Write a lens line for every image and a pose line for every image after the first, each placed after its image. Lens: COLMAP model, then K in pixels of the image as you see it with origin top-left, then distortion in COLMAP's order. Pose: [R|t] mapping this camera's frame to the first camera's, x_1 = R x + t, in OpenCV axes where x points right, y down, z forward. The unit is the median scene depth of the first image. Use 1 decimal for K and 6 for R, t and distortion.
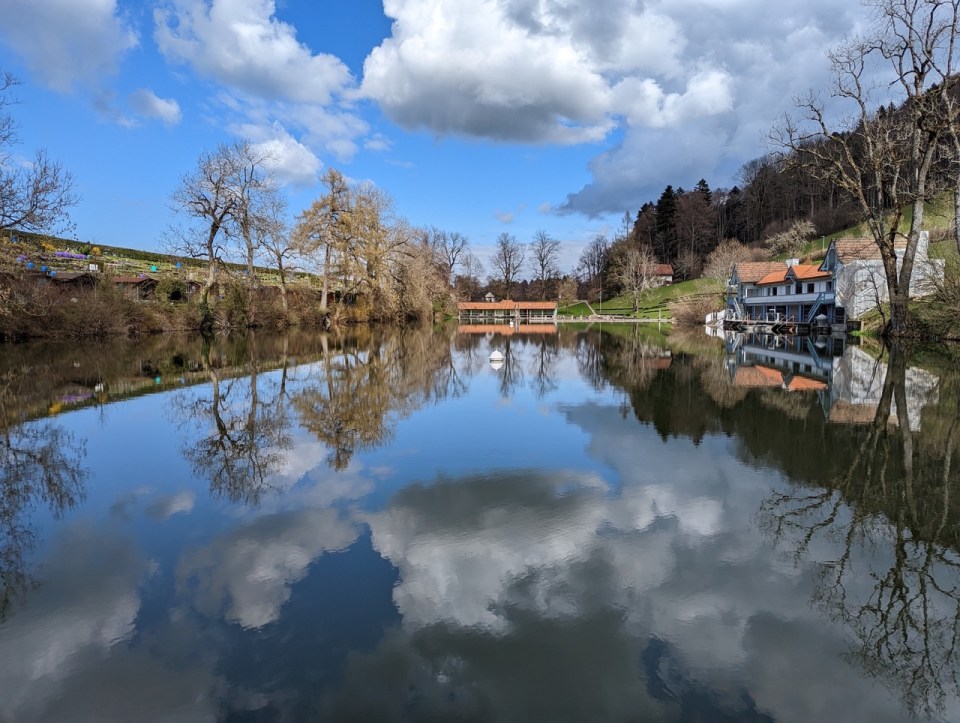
lens RADIAL K [[648.3, 0, 480.0], [0, 648.3, 361.5], [0, 0, 1]] dist [0.046452, -0.059614]
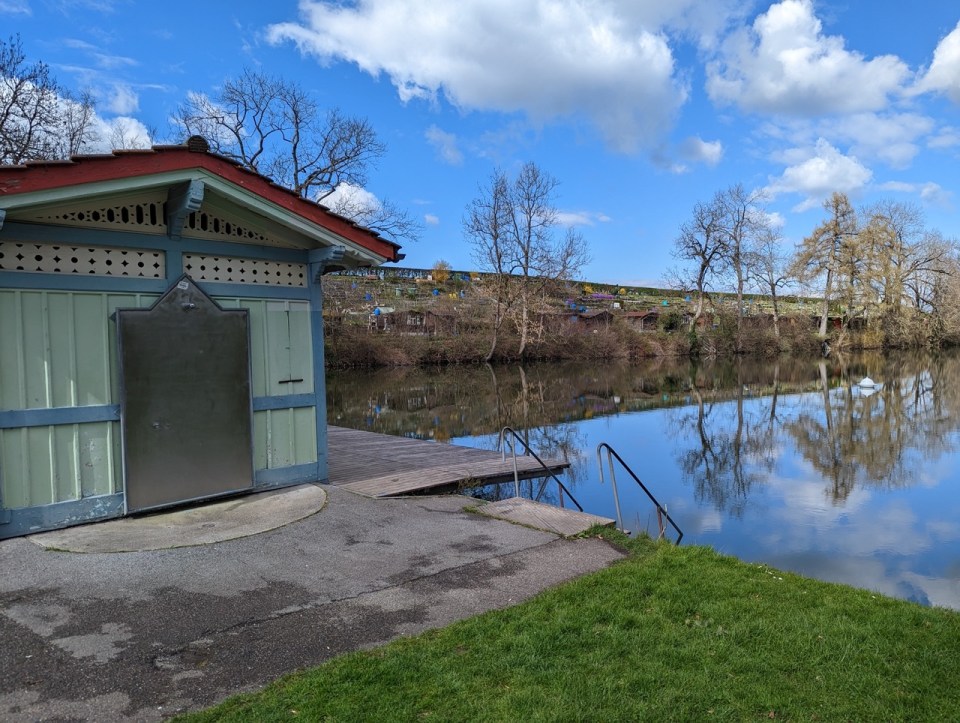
lens RADIAL K [[648.3, 0, 480.0], [0, 648.3, 361.5], [0, 0, 1]] dist [0.046452, -0.059614]
pose [[0.702475, 0.020951, -0.711400, 0.098854], [-0.048548, 0.998649, -0.018528, 0.001772], [0.710051, 0.047552, 0.702543, -0.057762]]
